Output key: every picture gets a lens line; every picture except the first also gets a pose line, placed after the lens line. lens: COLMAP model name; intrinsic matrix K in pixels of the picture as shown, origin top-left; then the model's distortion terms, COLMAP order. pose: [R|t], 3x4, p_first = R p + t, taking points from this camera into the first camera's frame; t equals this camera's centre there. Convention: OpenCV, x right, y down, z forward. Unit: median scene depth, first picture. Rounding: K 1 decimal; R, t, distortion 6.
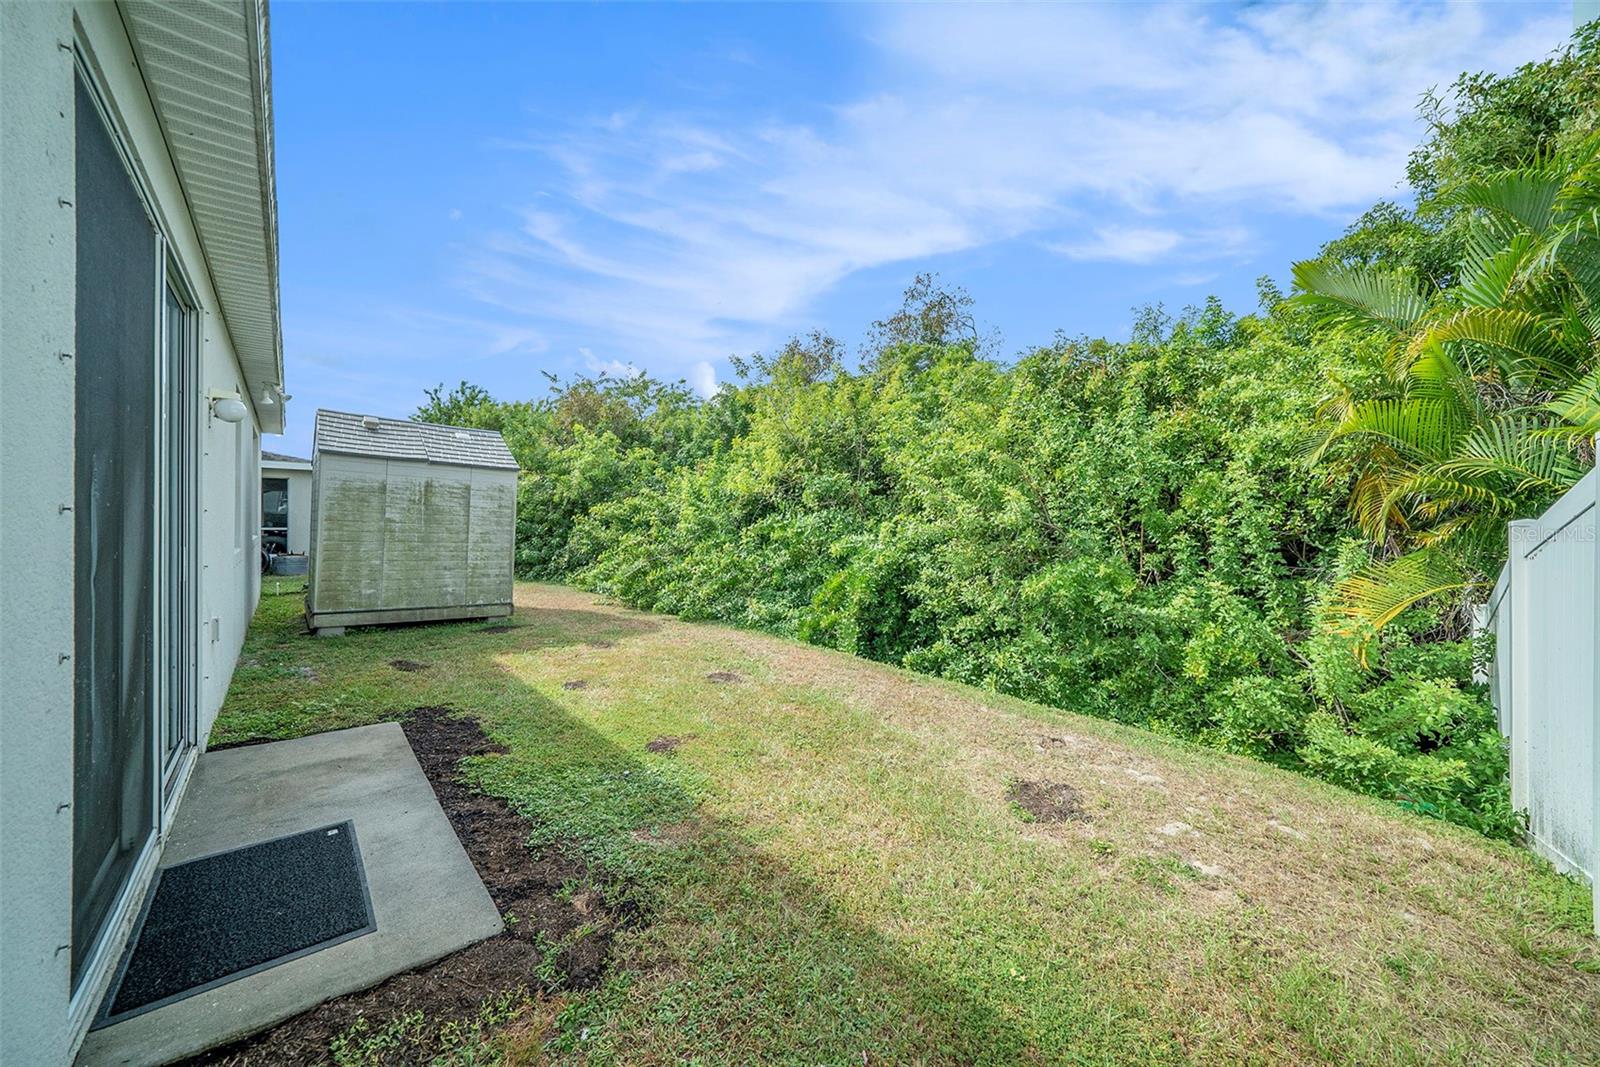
lens RADIAL K [[566.4, 0, 784.1], [0, 566.4, 522.4], [0, 0, 1]] dist [-0.023155, 0.000363]
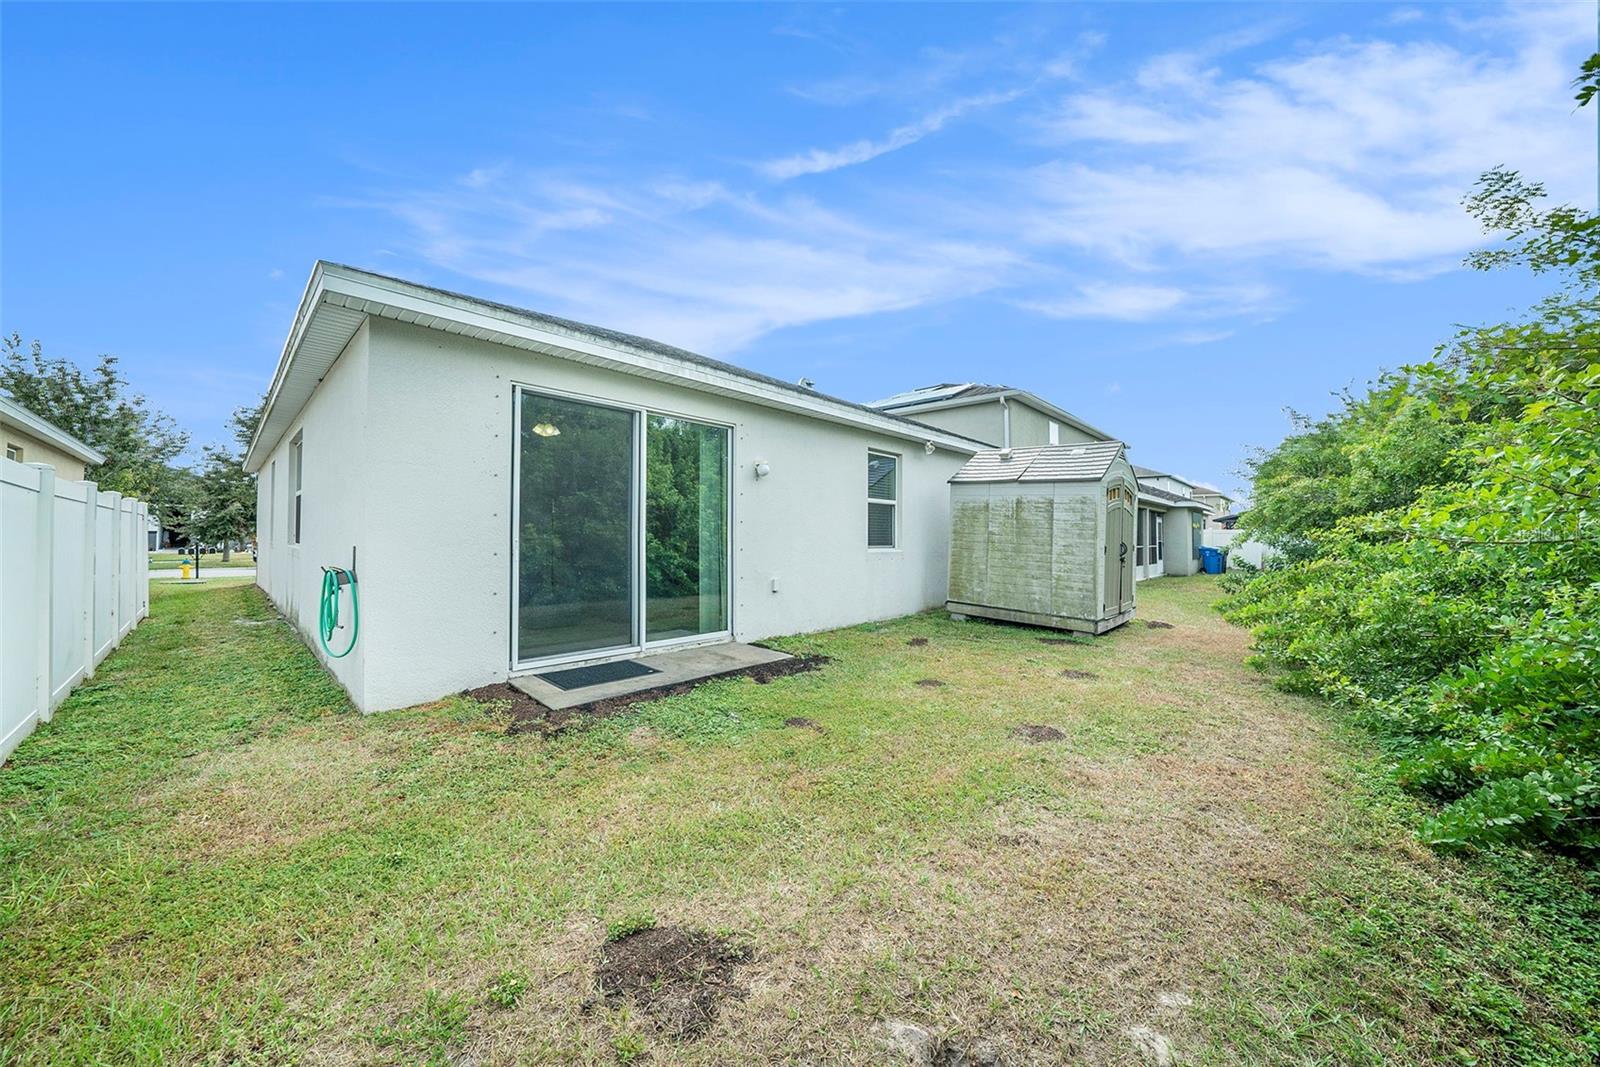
lens RADIAL K [[565.7, 0, 797.1], [0, 565.7, 533.5], [0, 0, 1]] dist [-0.023653, 0.000057]
pose [[0.076304, -0.012215, -0.997010, 0.479903], [-0.015006, 0.999798, -0.013397, 0.019977], [0.996972, 0.015983, 0.076106, 0.487546]]
